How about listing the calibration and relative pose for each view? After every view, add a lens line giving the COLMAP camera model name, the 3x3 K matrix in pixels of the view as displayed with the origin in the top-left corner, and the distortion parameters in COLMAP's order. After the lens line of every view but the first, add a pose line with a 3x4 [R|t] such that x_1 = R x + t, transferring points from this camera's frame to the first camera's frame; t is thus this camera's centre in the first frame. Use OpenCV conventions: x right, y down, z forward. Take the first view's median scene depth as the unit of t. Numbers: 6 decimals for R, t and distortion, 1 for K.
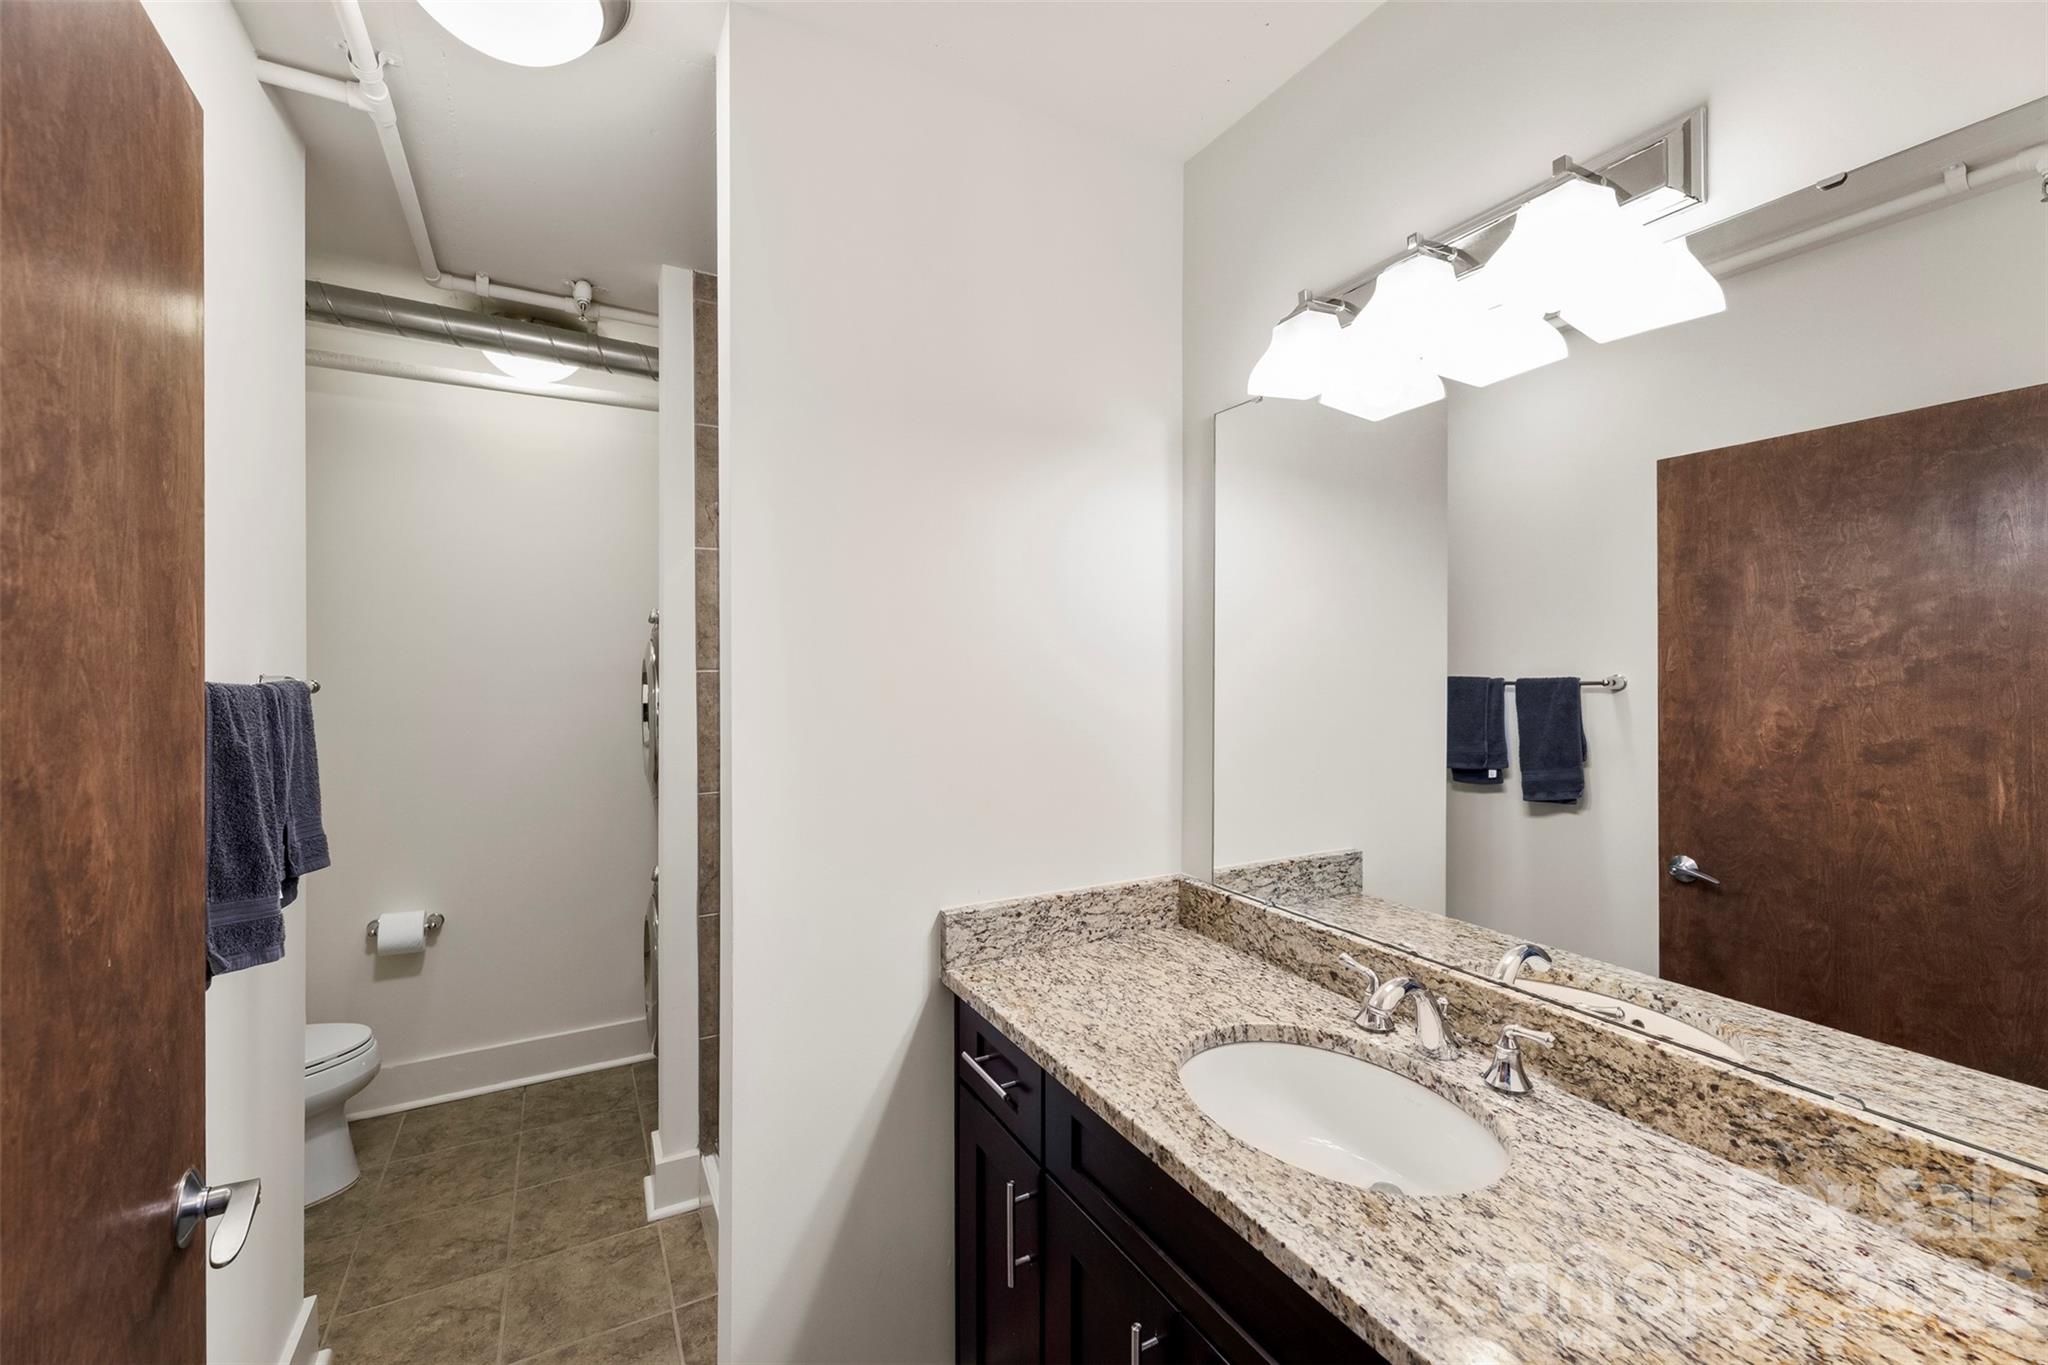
lens RADIAL K [[828.4, 0, 1035.9], [0, 828.4, 663.5], [0, 0, 1]] dist [0.008712, 0.000140]
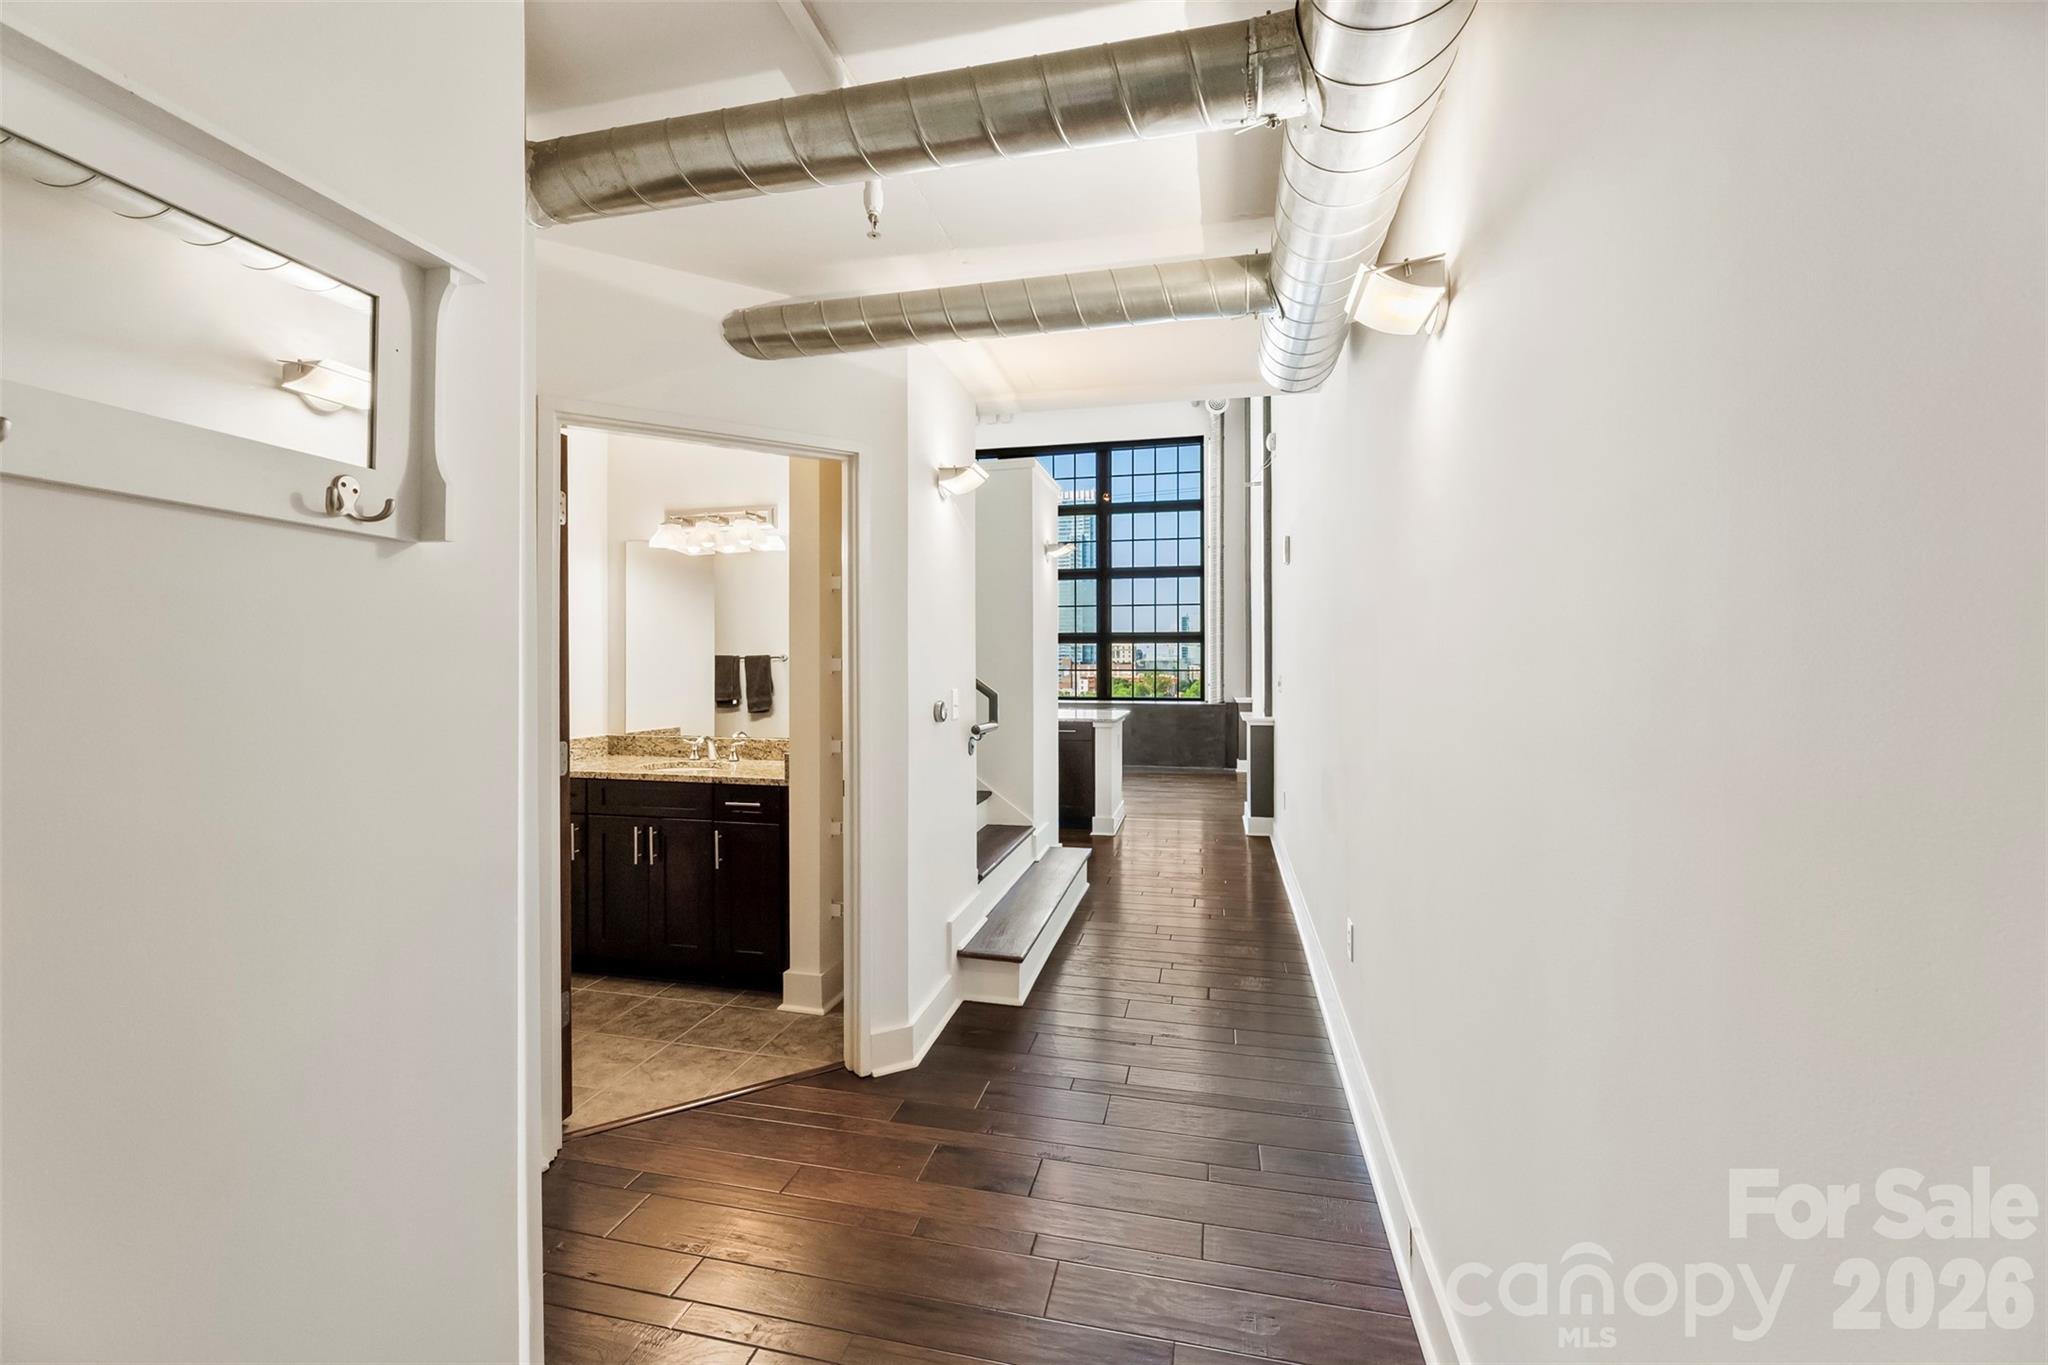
lens RADIAL K [[828.4, 0, 1019.6], [0, 828.4, 663.4], [0, 0, 1]] dist [0.008712, 0.000140]
pose [[0.681726, -0.003190, 0.731601, -0.517933], [0.002267, 0.999995, 0.002247, 0.035247], [-0.731604, 0.000127, 0.681729, -1.004937]]
